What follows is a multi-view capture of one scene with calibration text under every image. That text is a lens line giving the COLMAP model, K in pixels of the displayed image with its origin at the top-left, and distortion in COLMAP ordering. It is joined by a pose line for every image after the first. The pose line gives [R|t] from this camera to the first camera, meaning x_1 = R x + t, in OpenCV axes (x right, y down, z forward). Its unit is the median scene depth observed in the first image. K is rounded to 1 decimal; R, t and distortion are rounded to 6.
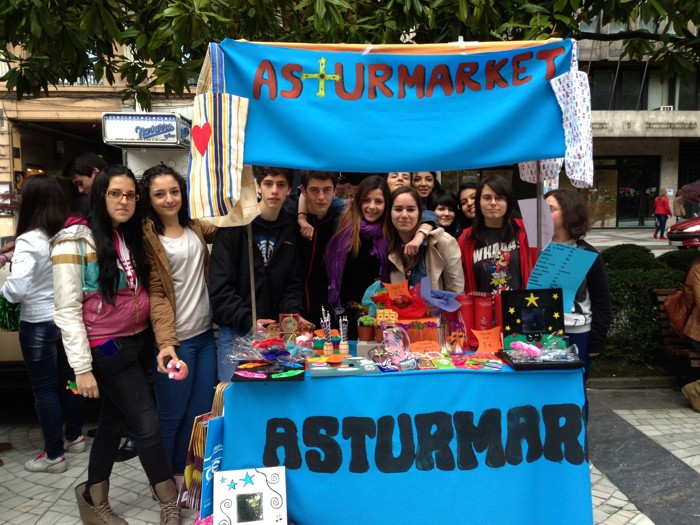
lens RADIAL K [[673.4, 0, 353.9], [0, 673.4, 261.6], [0, 0, 1]] dist [0.089766, 0.000000]
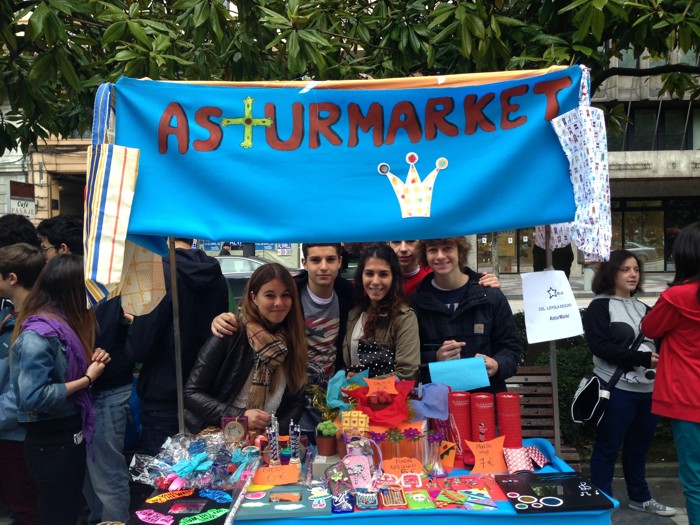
lens RADIAL K [[673.4, 0, 344.4], [0, 673.4, 257.5], [0, 0, 1]] dist [0.089766, 0.000000]
pose [[0.997483, -0.009502, -0.070273, 0.106980], [0.004547, 0.997513, -0.070337, -0.060561], [0.070766, 0.069840, 0.995045, 0.238457]]
